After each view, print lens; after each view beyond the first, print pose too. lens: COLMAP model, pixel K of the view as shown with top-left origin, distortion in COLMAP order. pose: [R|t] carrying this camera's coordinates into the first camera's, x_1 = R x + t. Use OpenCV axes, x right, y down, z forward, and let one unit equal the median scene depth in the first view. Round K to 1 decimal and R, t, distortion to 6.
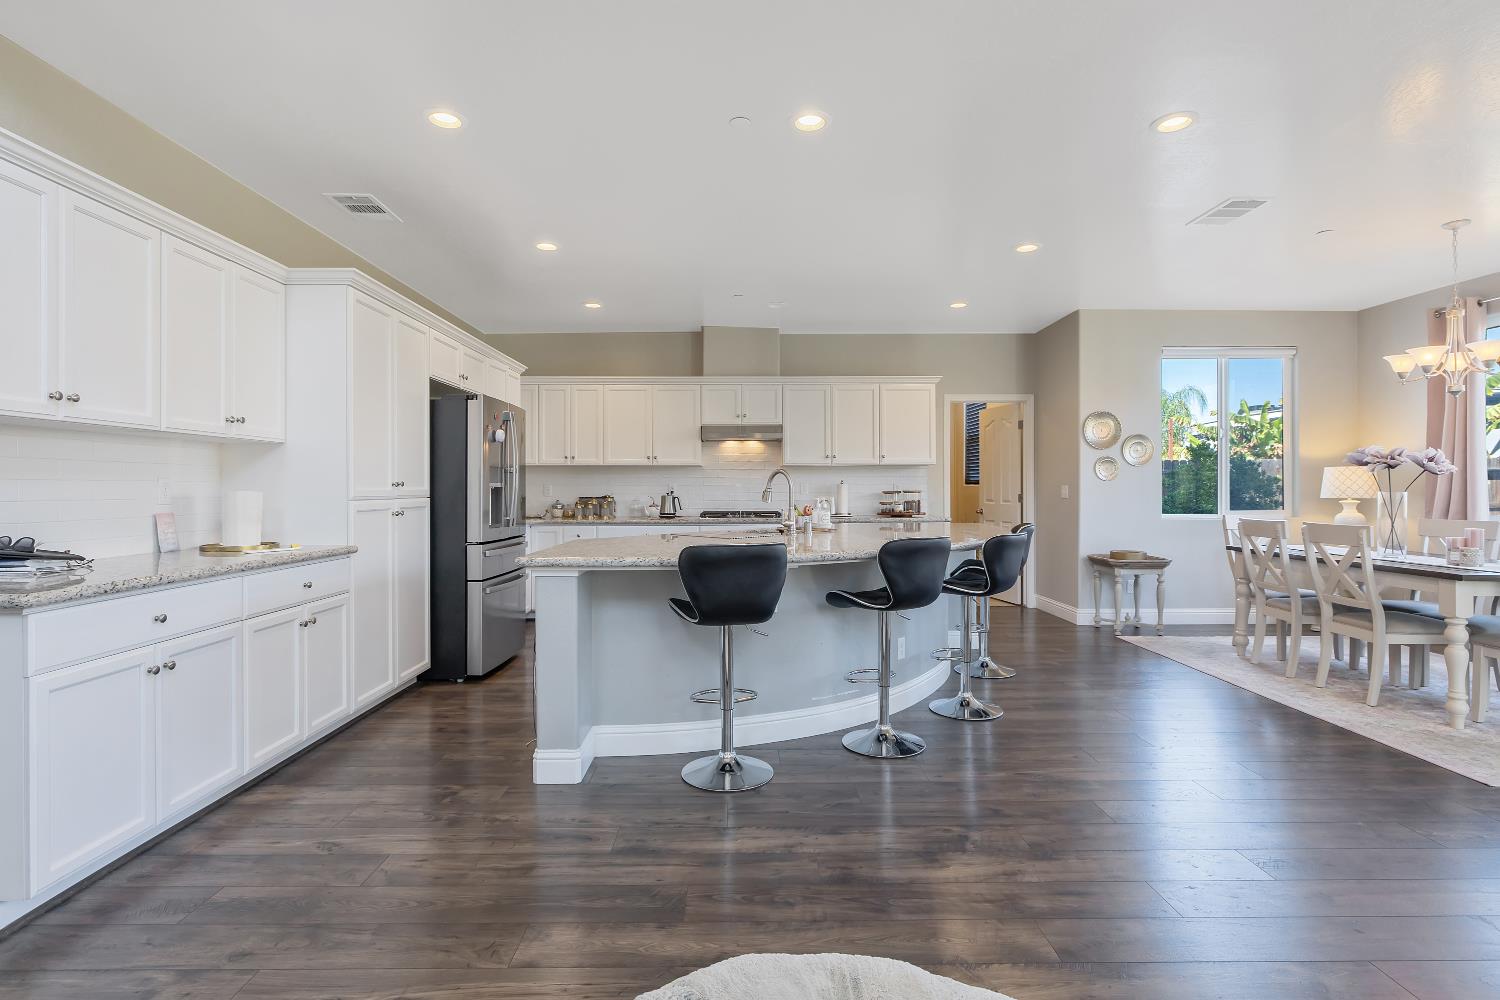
lens RADIAL K [[777.4, 0, 750.0], [0, 777.4, 500.0], [0, 0, 1]] dist [0.000491, 0.000112]
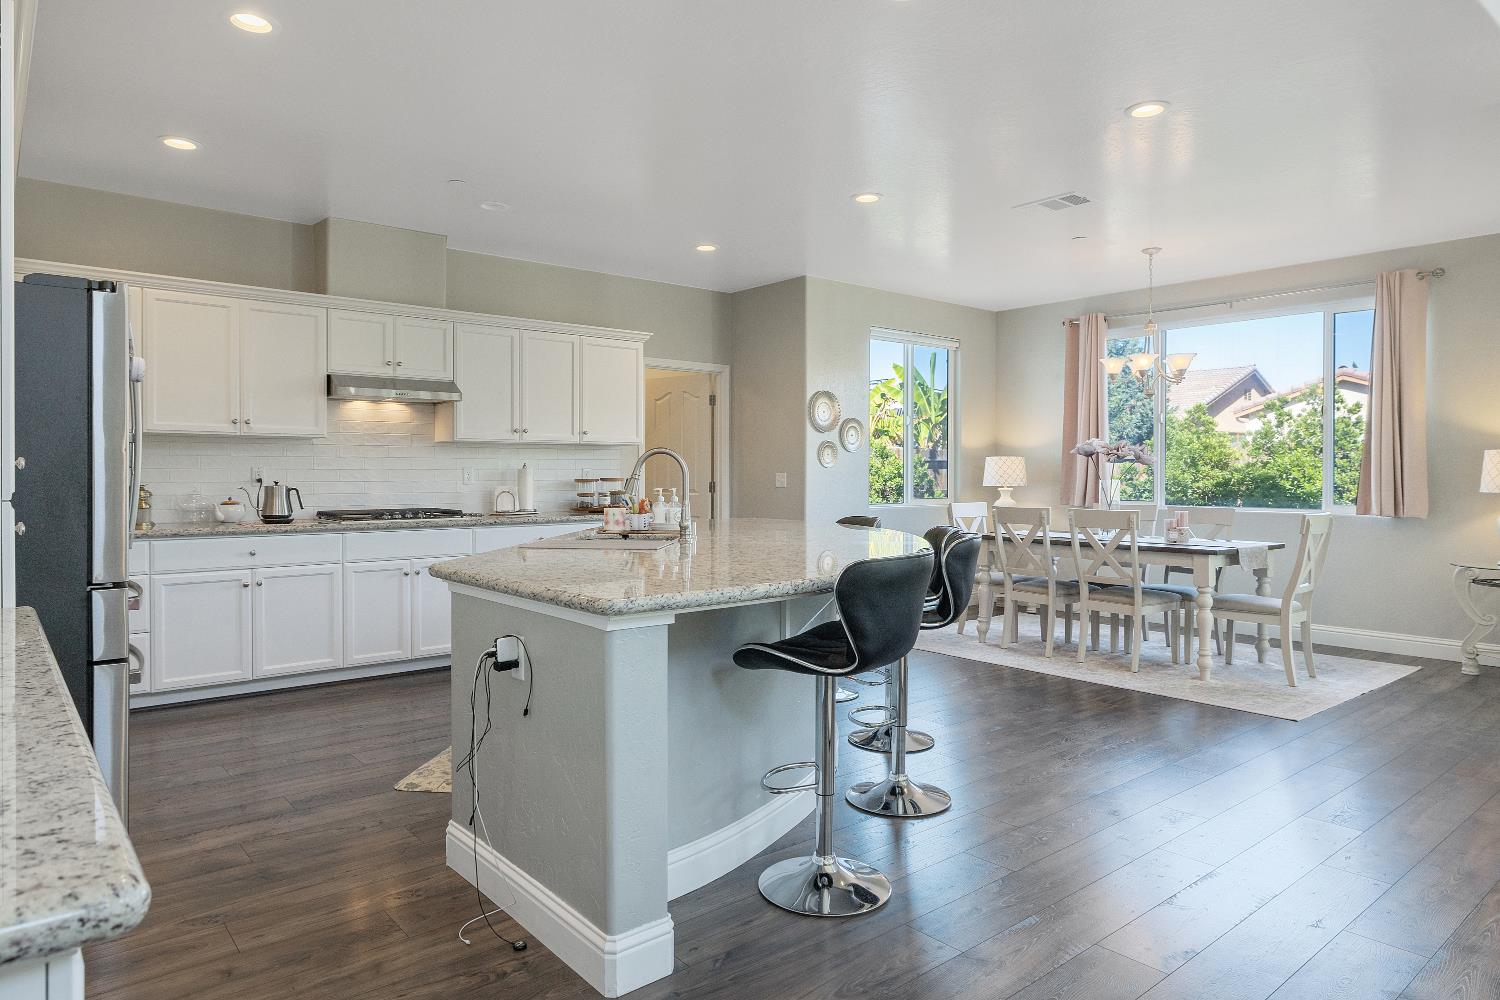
lens RADIAL K [[955.1, 0, 750.0], [0, 955.1, 500.0], [0, 0, 1]] dist [-0.004762, -0.001189]
pose [[0.757762, -0.013186, 0.652398, -0.310368], [0.005883, 0.999893, 0.013376, -0.002470], [-0.652504, -0.006298, 0.757759, 0.199327]]
